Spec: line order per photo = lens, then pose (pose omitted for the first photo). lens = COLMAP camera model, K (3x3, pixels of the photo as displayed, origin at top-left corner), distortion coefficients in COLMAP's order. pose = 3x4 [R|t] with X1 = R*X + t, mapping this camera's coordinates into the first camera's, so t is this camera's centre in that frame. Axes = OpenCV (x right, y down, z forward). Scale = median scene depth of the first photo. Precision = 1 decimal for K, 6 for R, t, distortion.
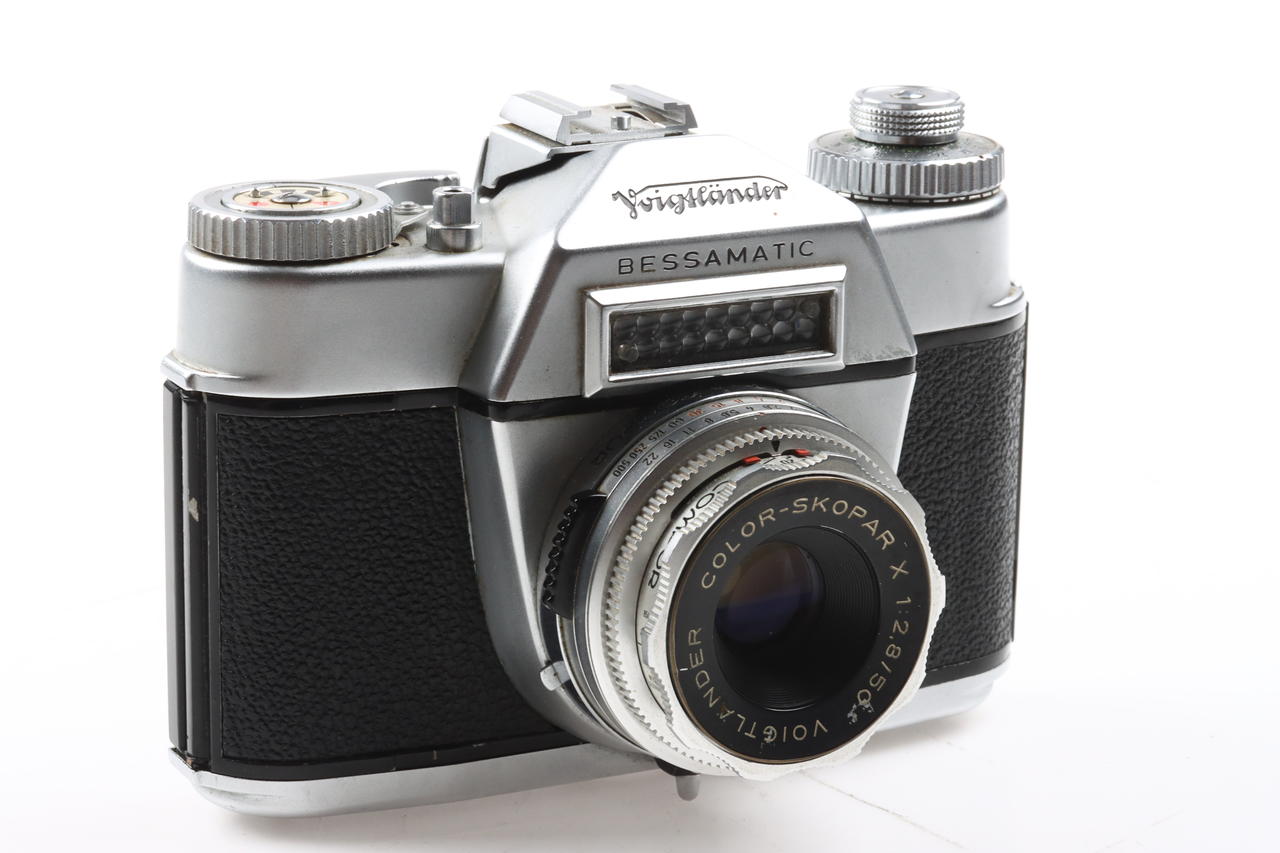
lens RADIAL K [[3682.6, 0, 640.0], [0, 3682.6, 426.5], [0, 0, 1]] dist [0.000650, 0.000225]
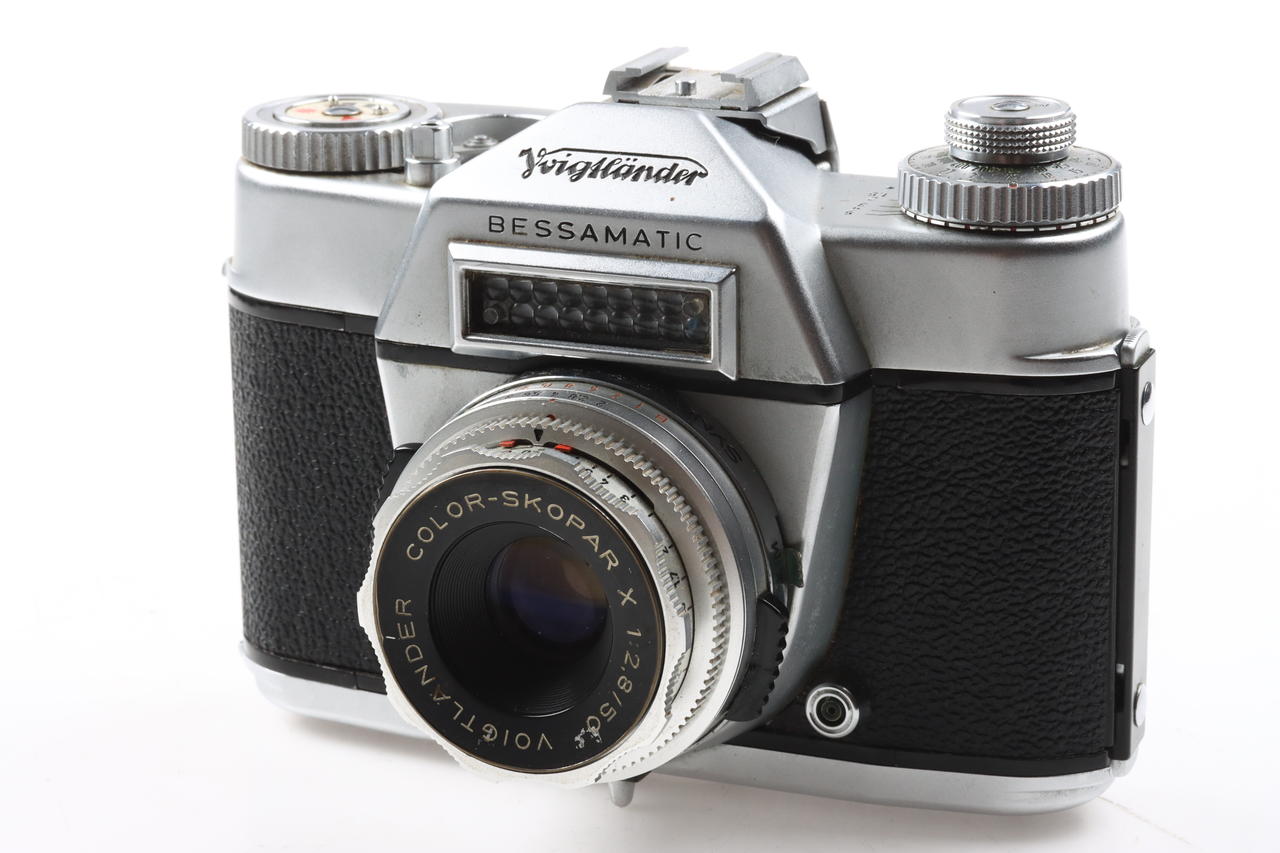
lens RADIAL K [[3785.9, 0, 640.4], [0, 3785.9, 376.3], [0, 0, 1]] dist [0.019989, 0.363520]
pose [[0.649704, 0.185173, -0.737289, 0.750537], [-0.182893, 0.979466, 0.084830, -0.094530], [0.737858, 0.079731, 0.670230, 0.363725]]
